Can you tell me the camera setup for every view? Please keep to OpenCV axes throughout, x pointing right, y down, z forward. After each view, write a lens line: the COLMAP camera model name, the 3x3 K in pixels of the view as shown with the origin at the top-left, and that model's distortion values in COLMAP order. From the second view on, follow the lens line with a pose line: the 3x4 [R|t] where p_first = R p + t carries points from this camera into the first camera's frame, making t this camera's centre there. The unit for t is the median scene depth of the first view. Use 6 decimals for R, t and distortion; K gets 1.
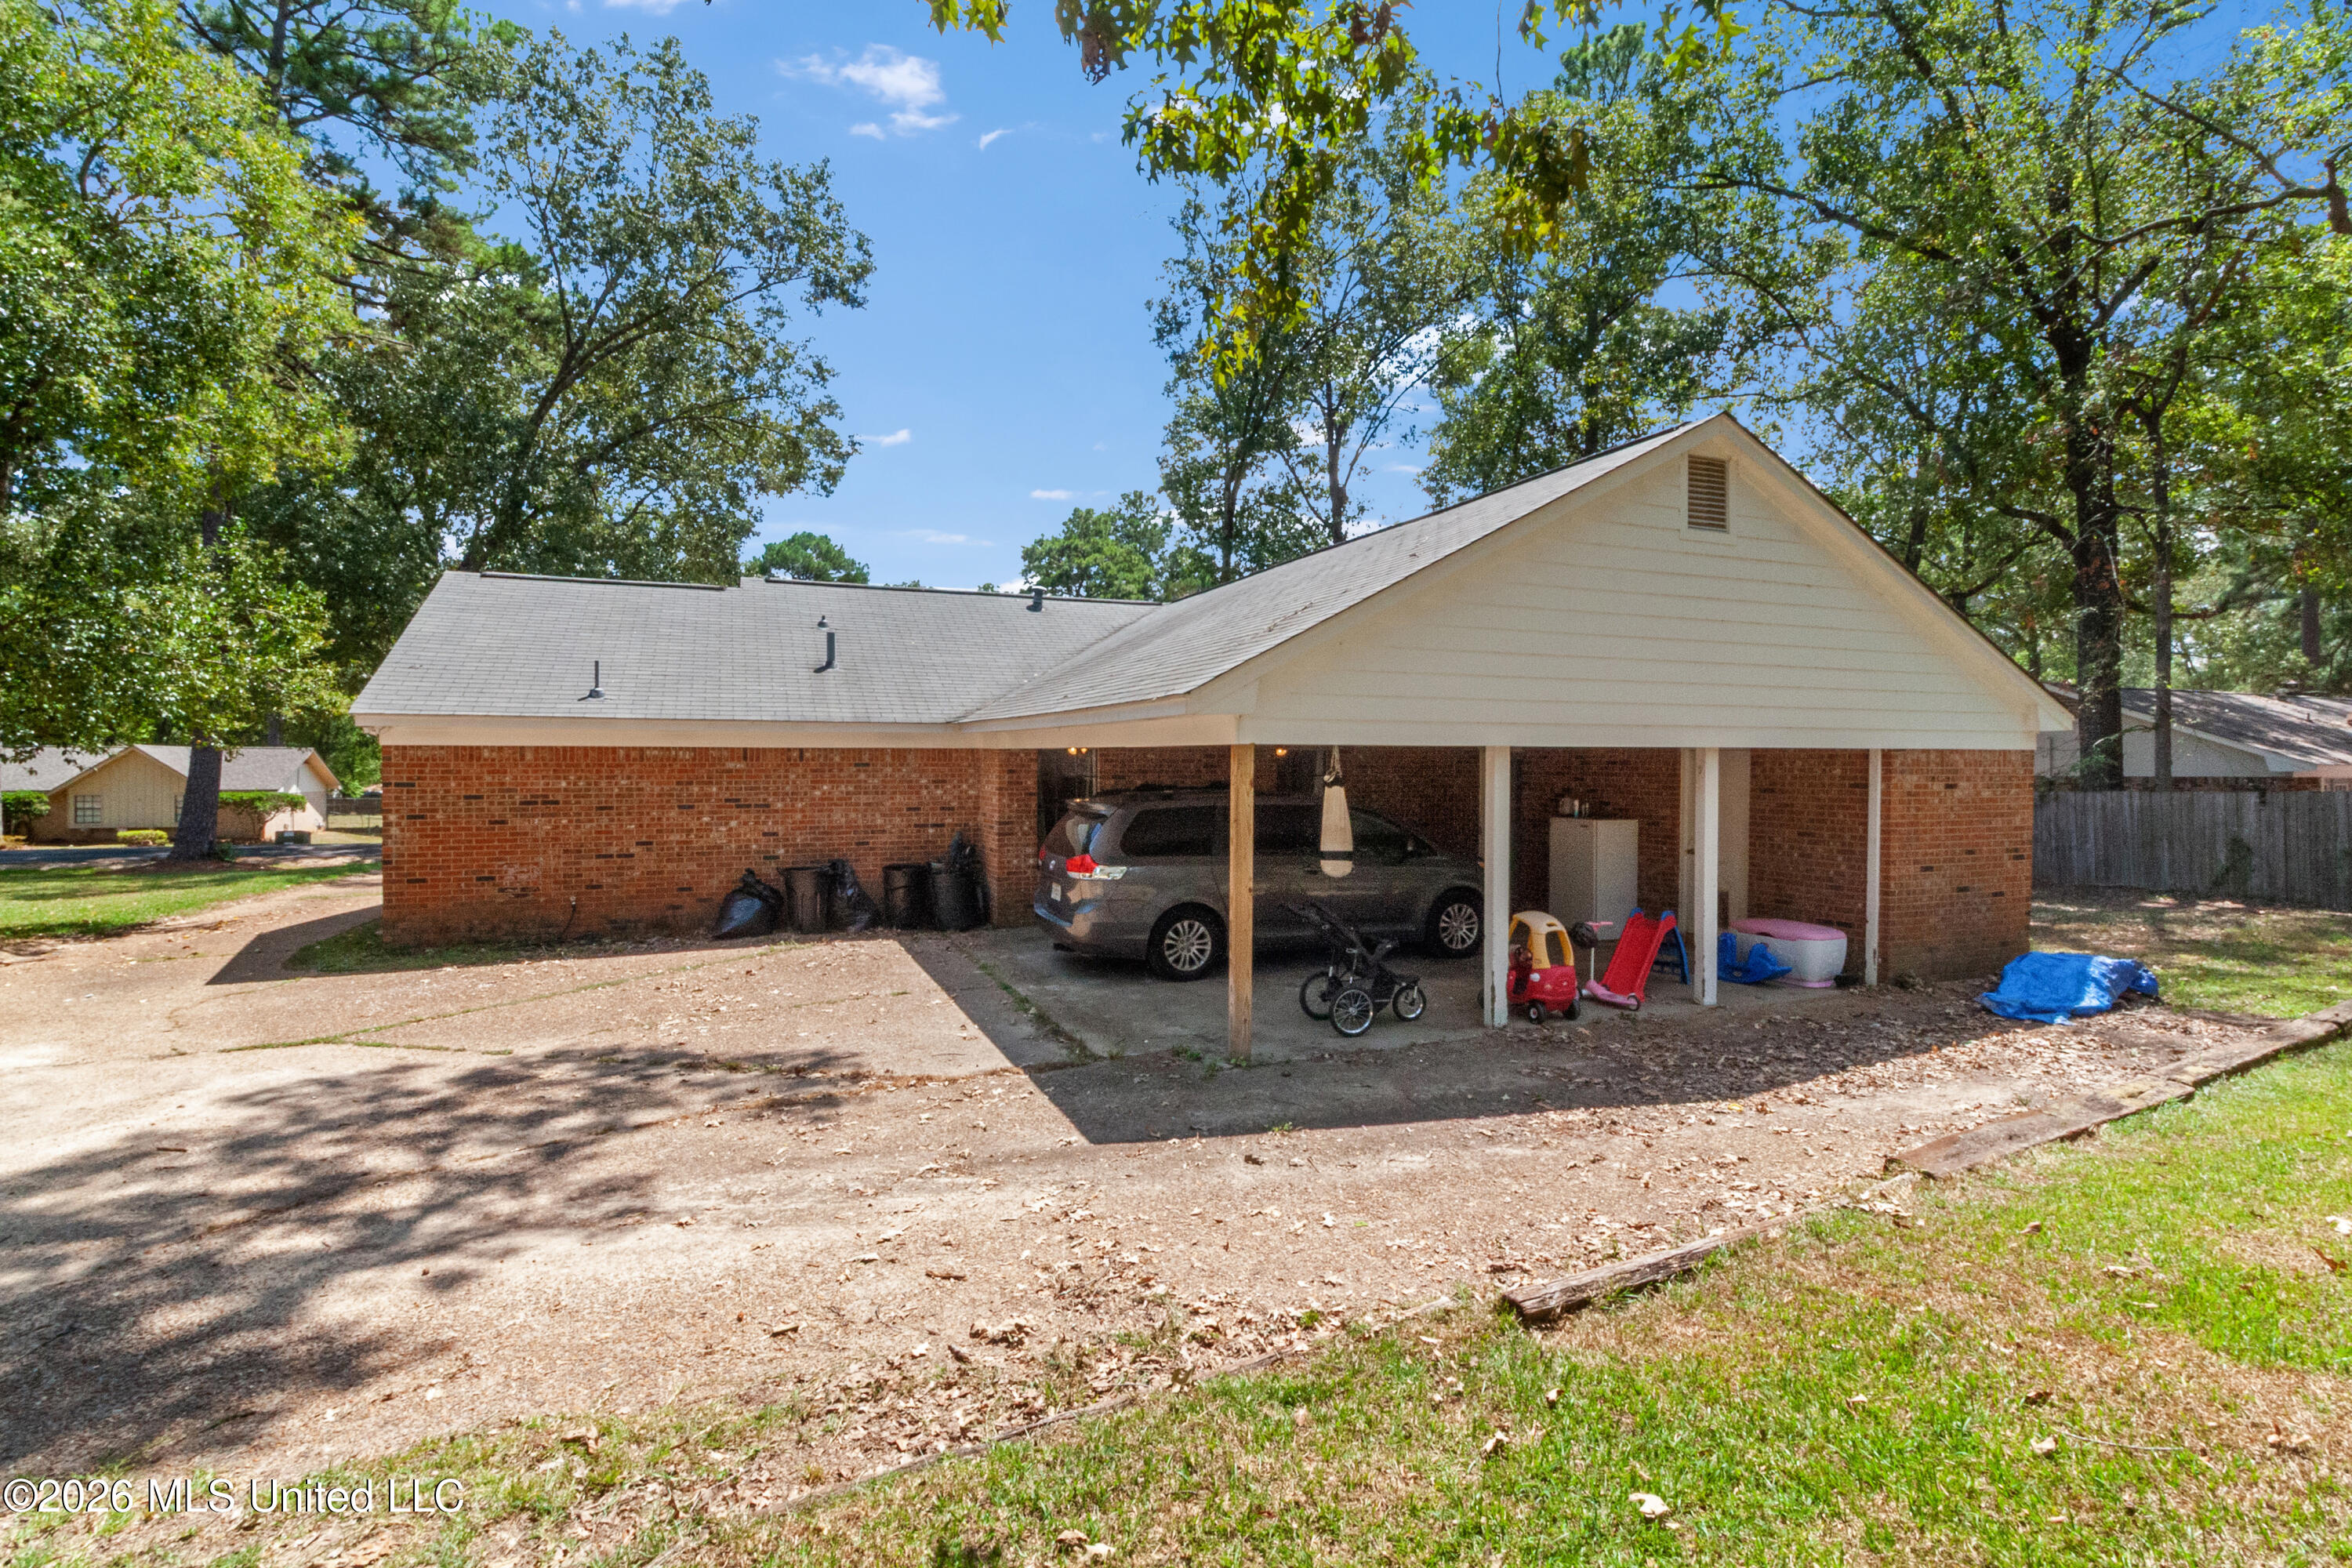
lens RADIAL K [[1148.0, 0, 1175.0], [0, 1148.0, 790.8], [0, 0, 1]] dist [0.002379, 0.000482]
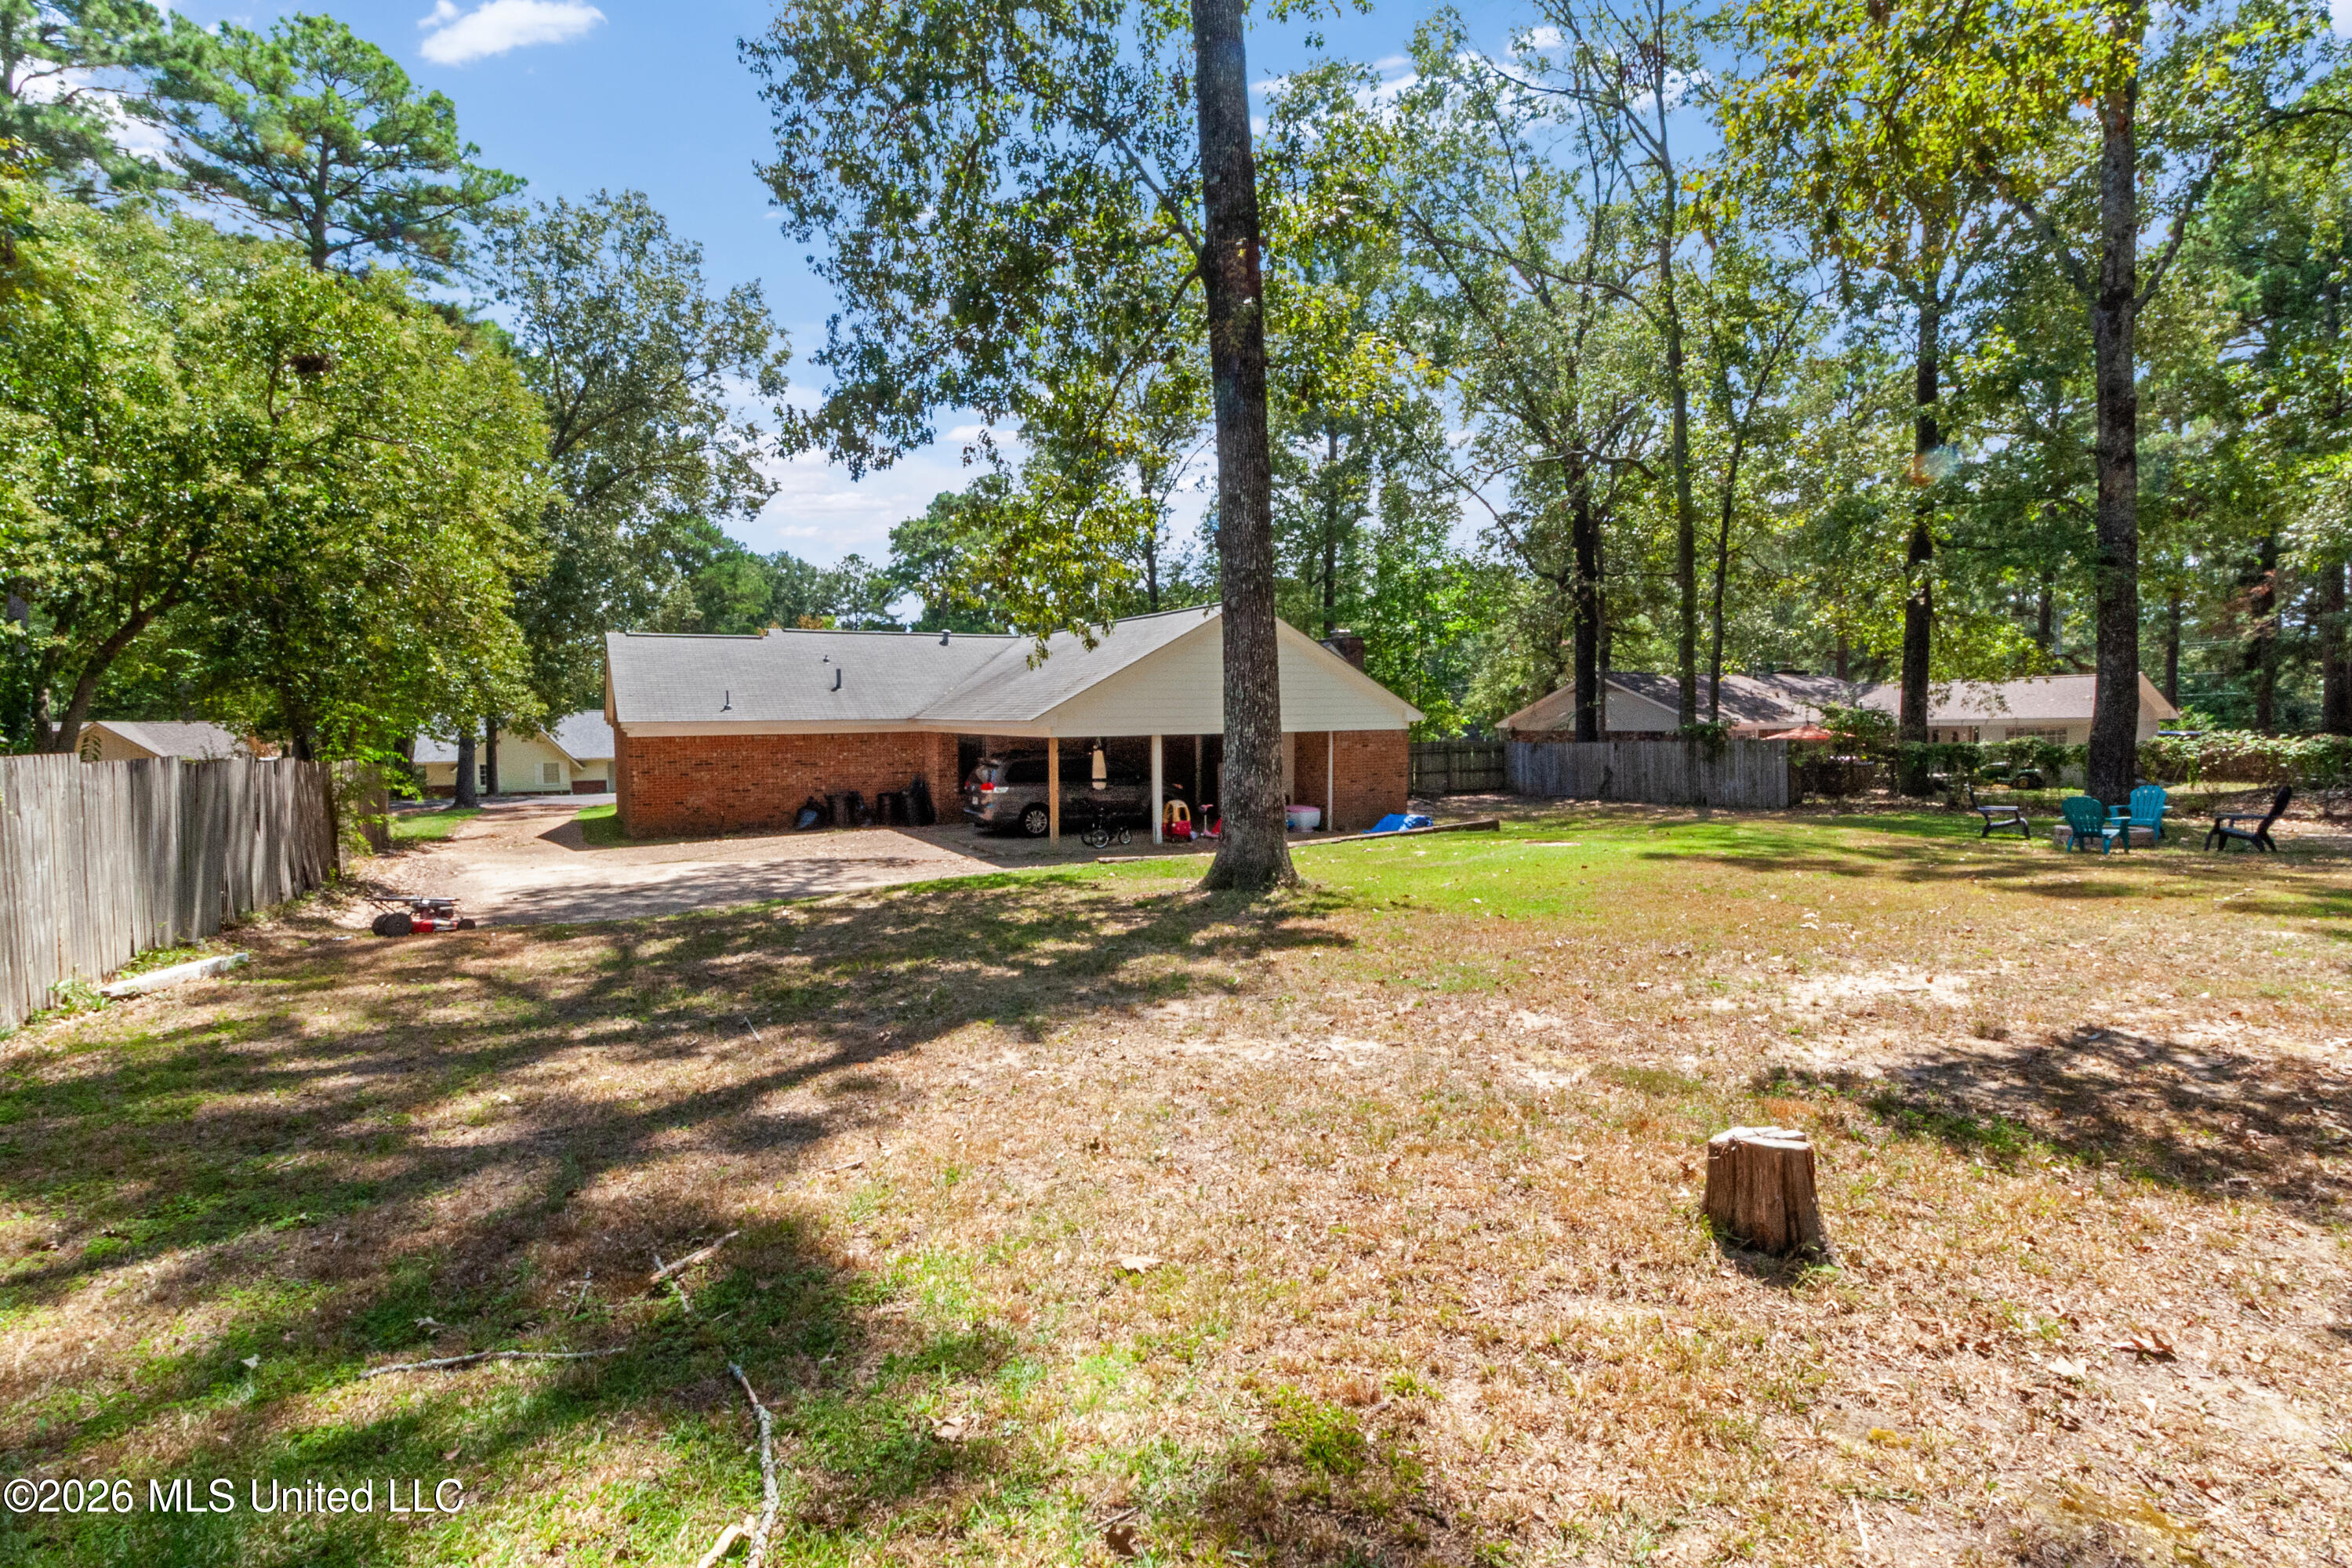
lens RADIAL K [[1148.0, 0, 1171.8], [0, 1148.0, 777.2], [0, 0, 1]] dist [0.002379, 0.000482]
pose [[0.992767, -0.021009, 0.118203, 0.010172], [0.017319, 0.999333, 0.032158, -0.018823], [-0.118799, -0.029878, 0.992469, -1.110192]]
